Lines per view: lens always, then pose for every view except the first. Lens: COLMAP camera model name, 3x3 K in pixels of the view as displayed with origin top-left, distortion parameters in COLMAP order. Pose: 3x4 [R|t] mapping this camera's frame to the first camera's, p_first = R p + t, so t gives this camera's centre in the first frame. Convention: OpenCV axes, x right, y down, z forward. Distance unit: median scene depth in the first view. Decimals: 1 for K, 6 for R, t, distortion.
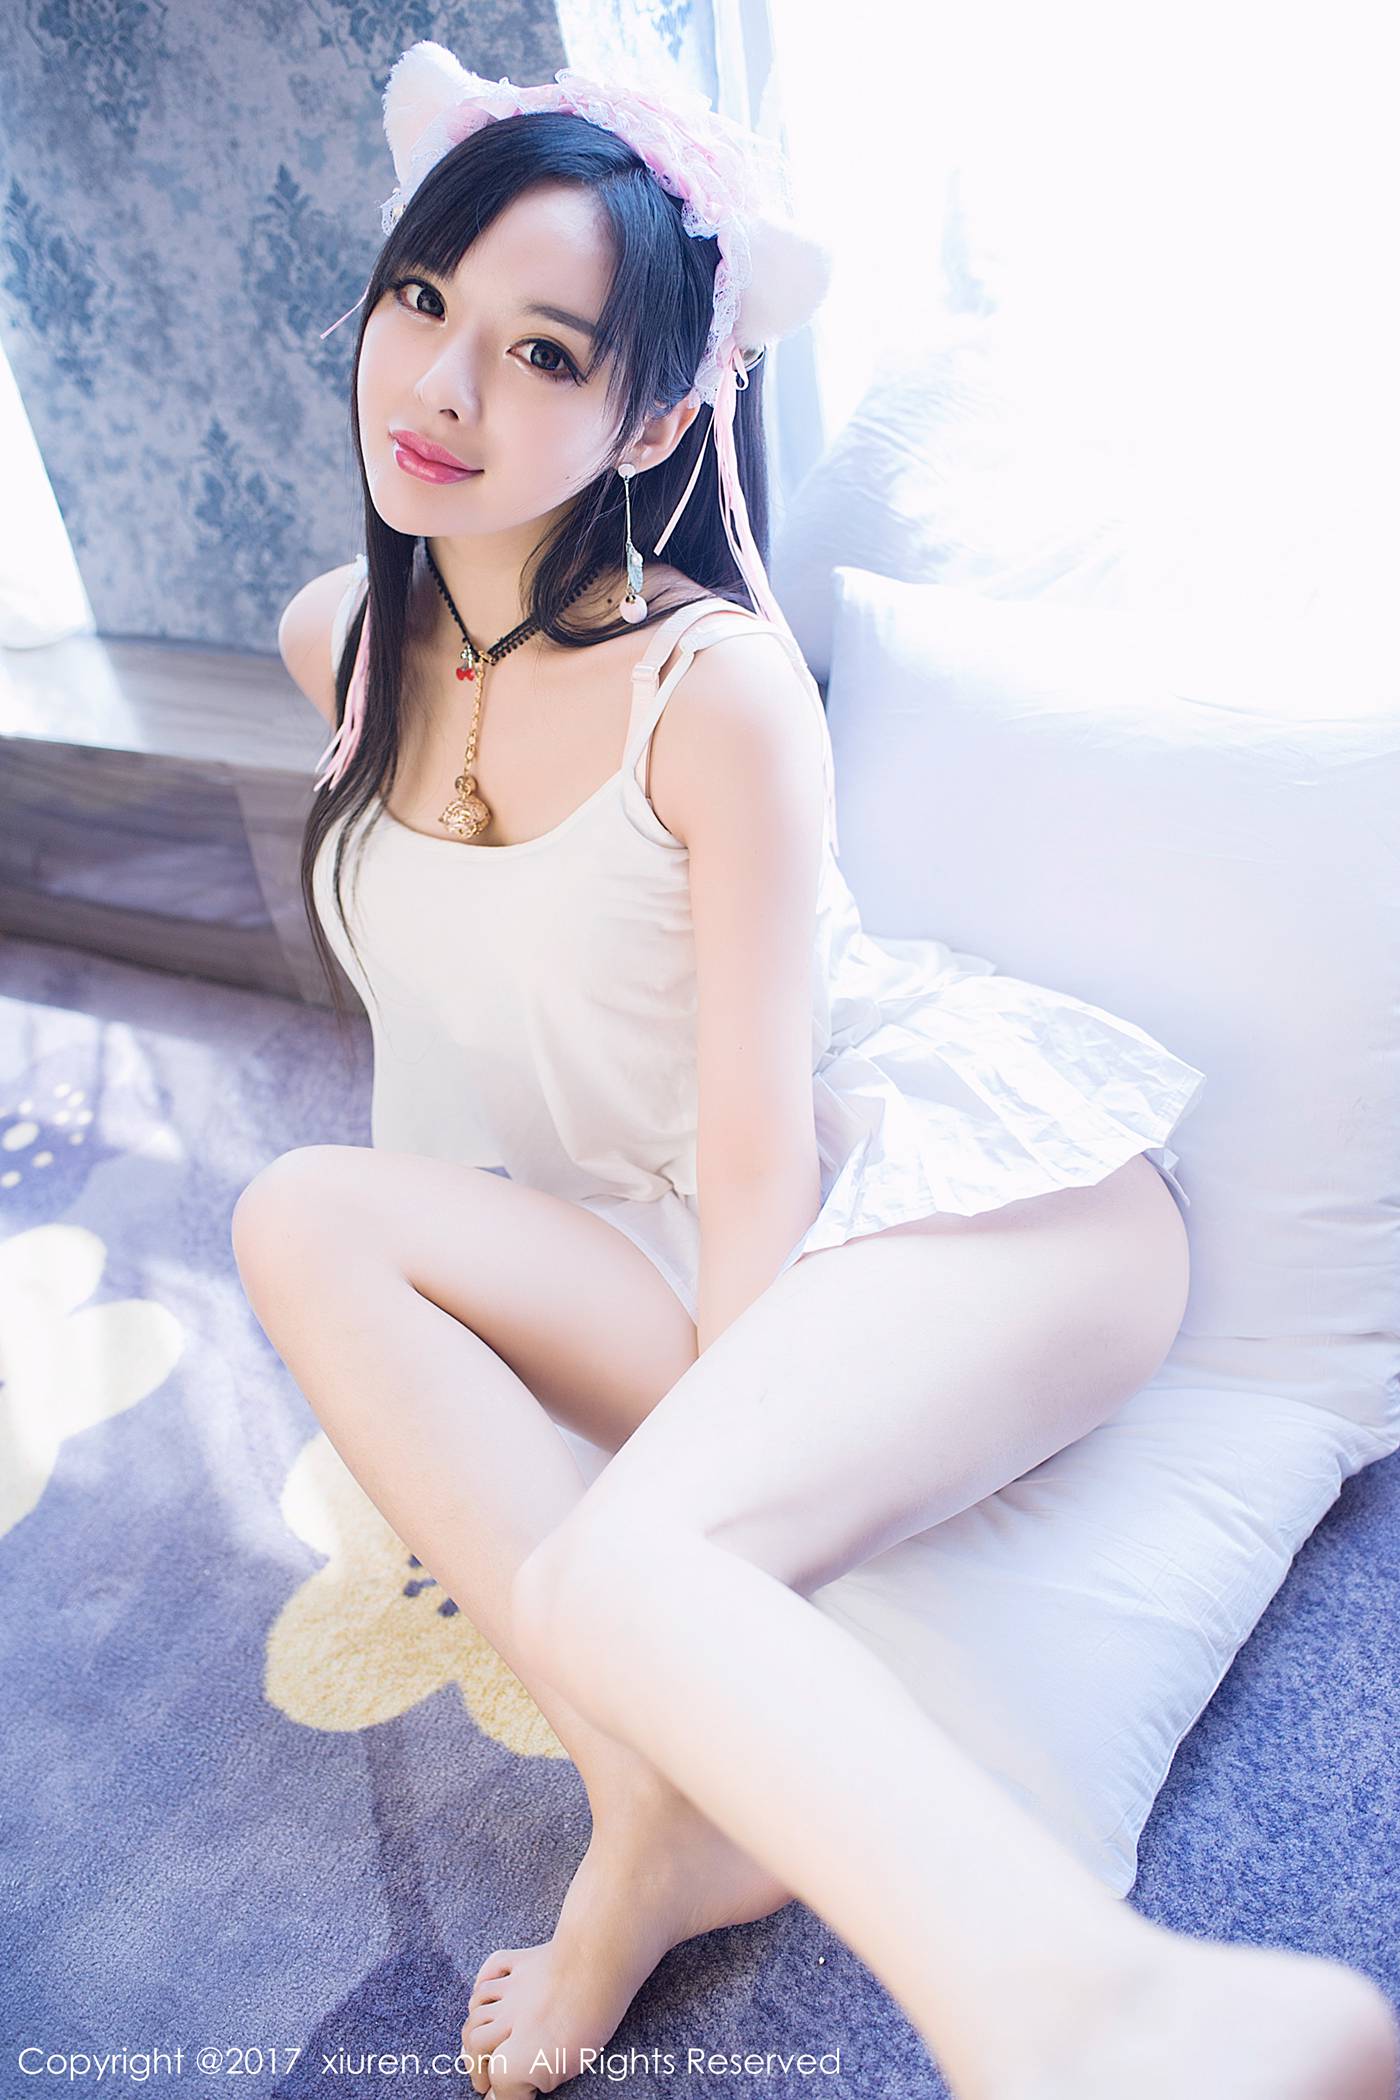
lens RADIAL K [[2045.8, 0, 700.0], [0, 2045.8, 1050.0], [0, 0, 1]] dist [-0.104663, 0.097368]
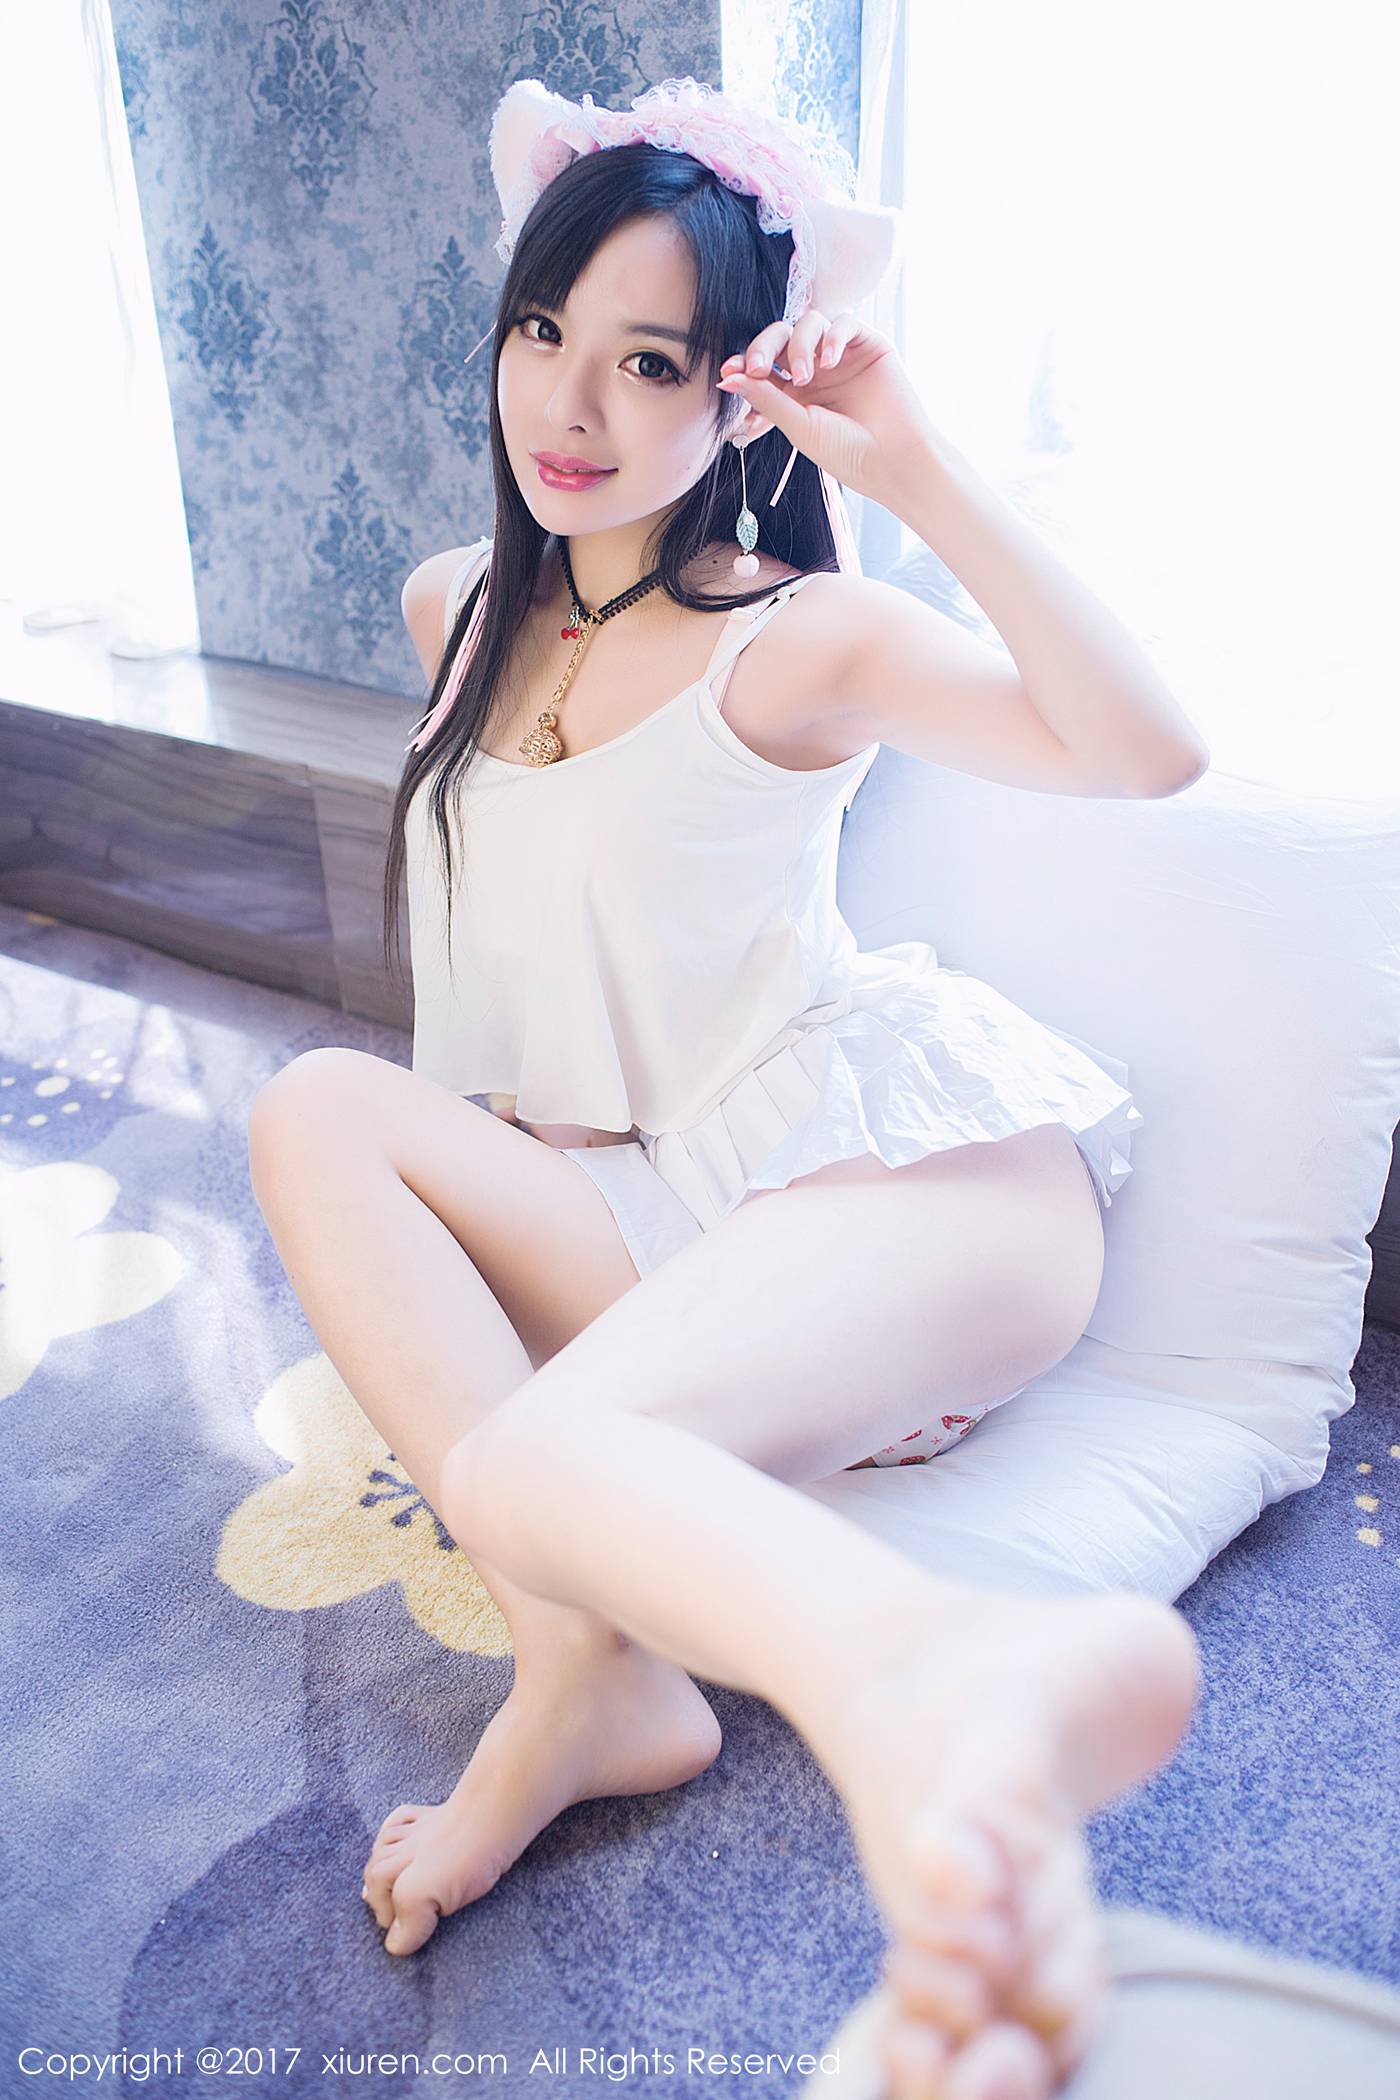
lens RADIAL K [[2040.8, 0, 700.0], [0, 2040.8, 1050.0], [0, 0, 1]] dist [-0.103885, 0.096145]
pose [[0.989234, 0.146296, -0.003735, -0.002753], [-0.145659, 0.981816, -0.121740, 0.114687], [-0.014143, 0.120973, 0.992555, -0.053095]]
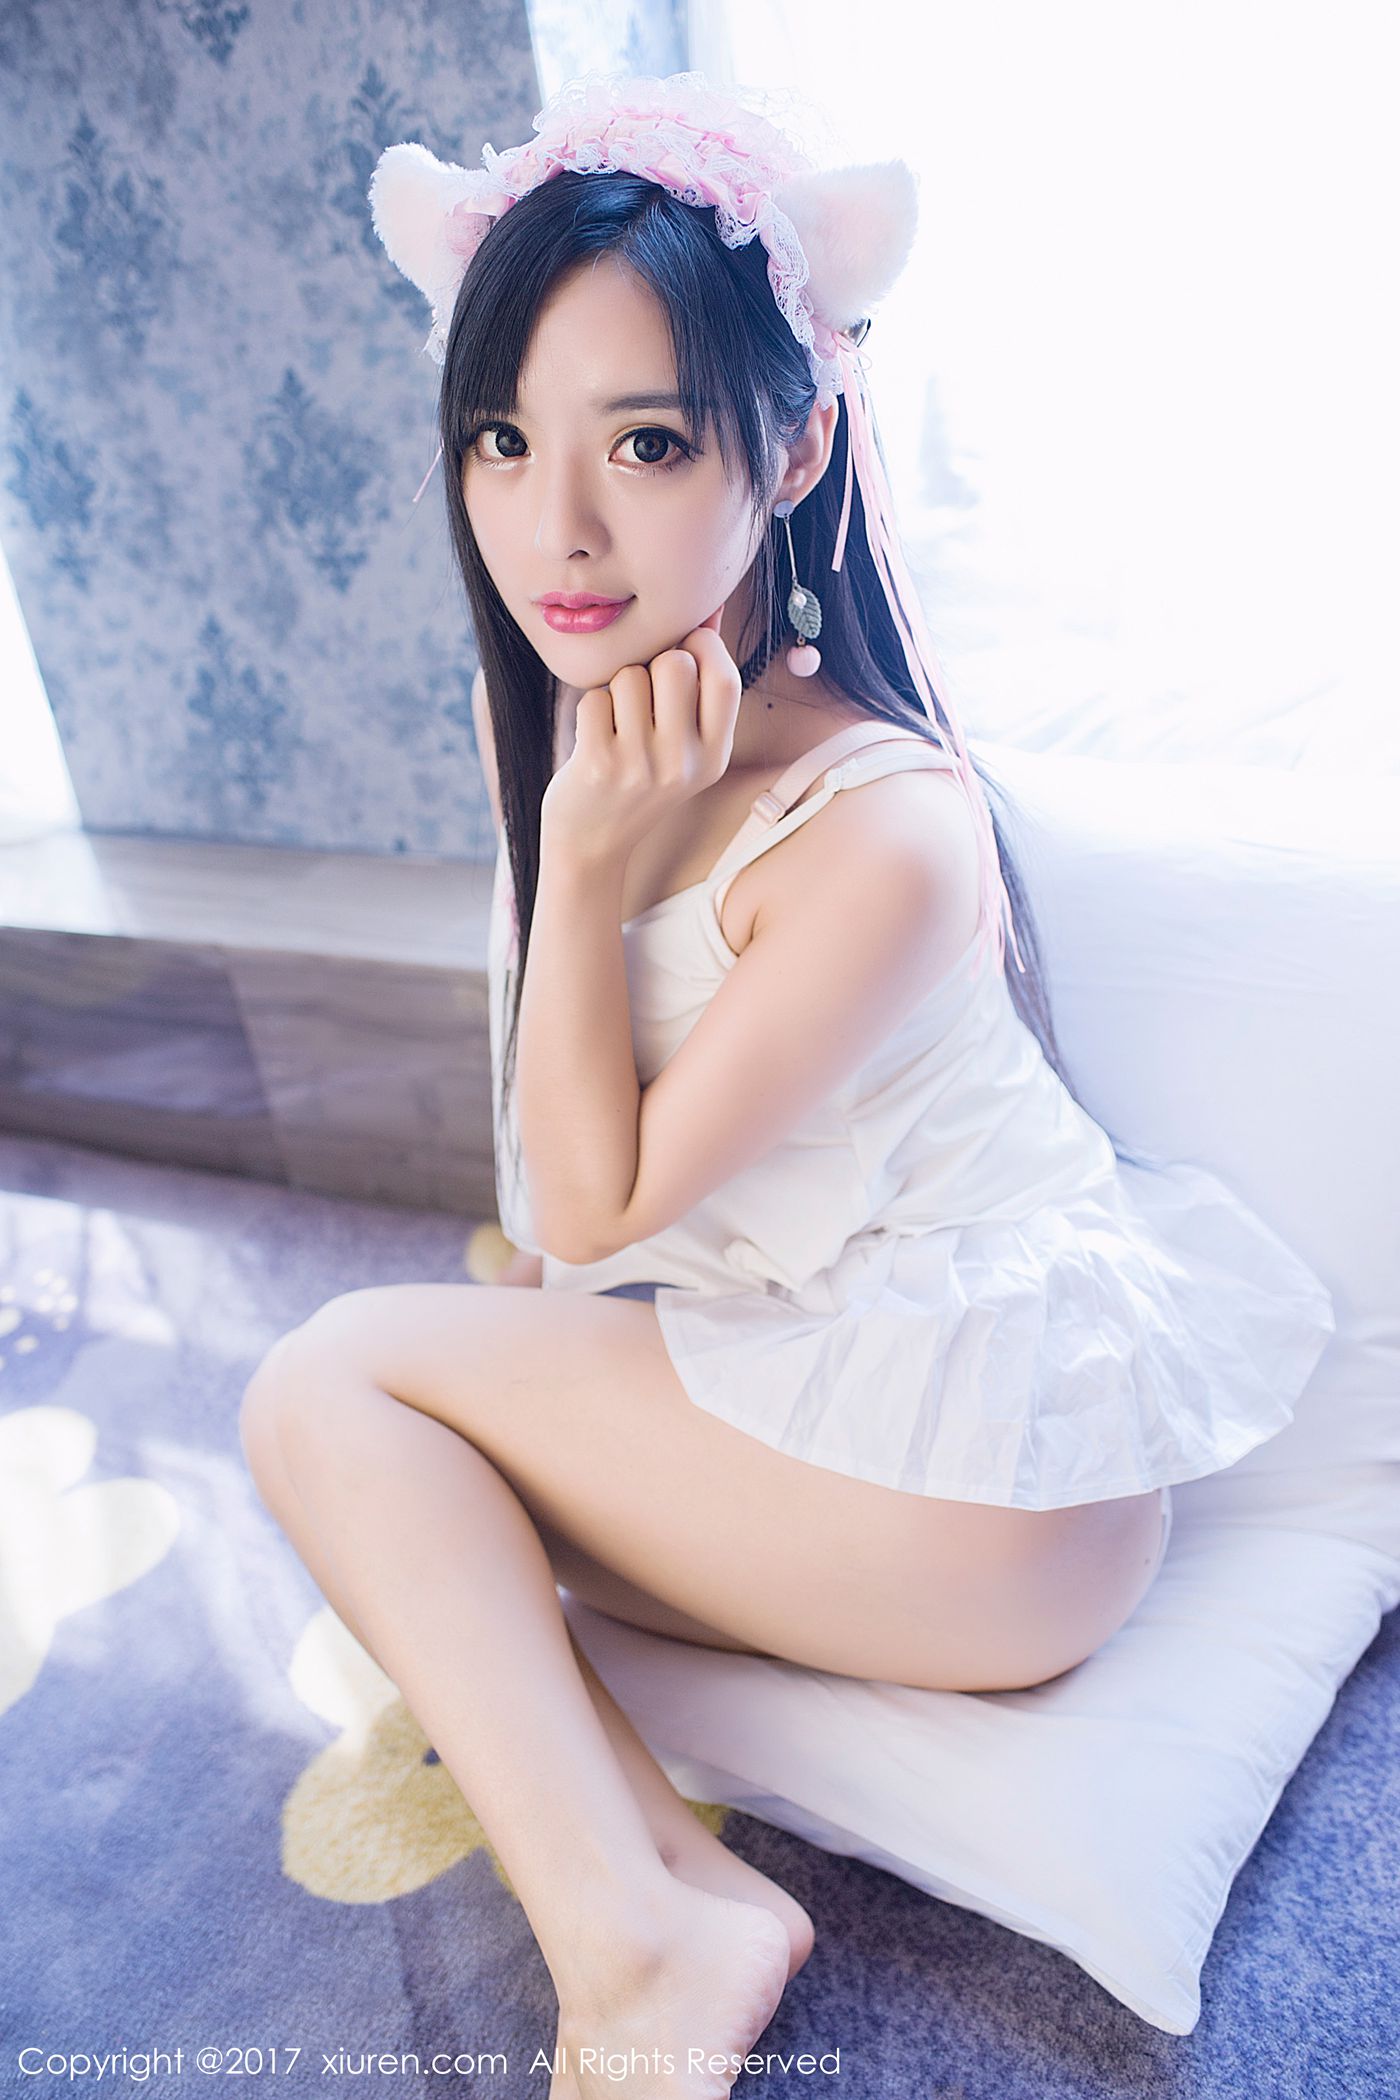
lens RADIAL K [[2045.8, 0, 700.0], [0, 2045.8, 1050.0], [0, 0, 1]] dist [-0.104663, 0.097368]
pose [[0.998995, -0.010339, 0.043619, -0.043039], [0.015624, 0.992332, -0.122612, 0.041482], [-0.042016, 0.123170, 0.991496, -0.004100]]
